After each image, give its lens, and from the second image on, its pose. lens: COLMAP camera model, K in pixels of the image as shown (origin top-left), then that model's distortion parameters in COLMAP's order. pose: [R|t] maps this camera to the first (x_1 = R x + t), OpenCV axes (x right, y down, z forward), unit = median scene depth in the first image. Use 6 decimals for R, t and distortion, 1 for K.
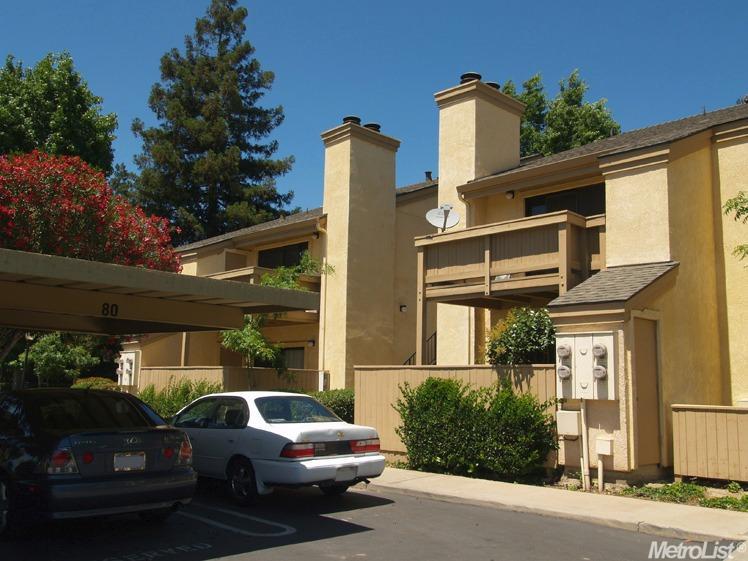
lens RADIAL K [[761.8, 0, 374.0], [0, 761.8, 280.5], [0, 0, 1]] dist [0.005412, 0.003245]
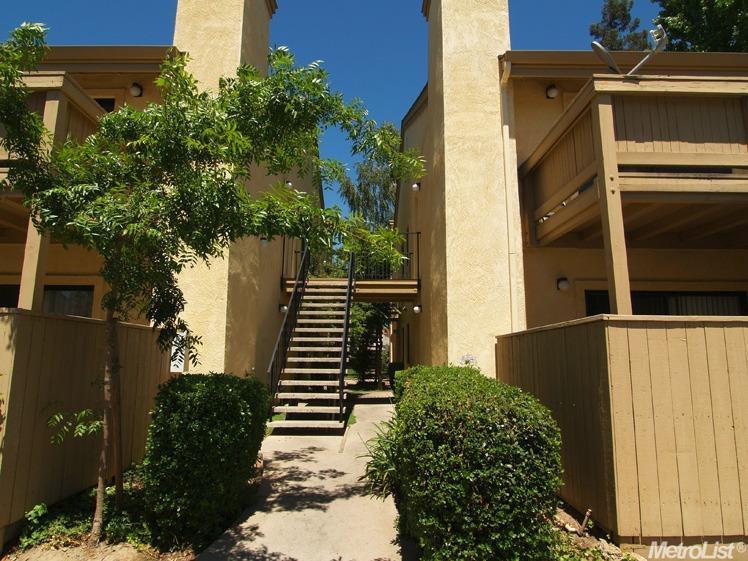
lens RADIAL K [[492.6, 0, 374.0], [0, 492.6, 280.5], [0, 0, 1]] dist [-0.004484, 0.000852]
pose [[0.688955, 0.098820, 0.718036, -0.269399], [-0.088486, 0.994719, -0.051996, 0.111398], [-0.719383, -0.027713, 0.694061, 0.825778]]
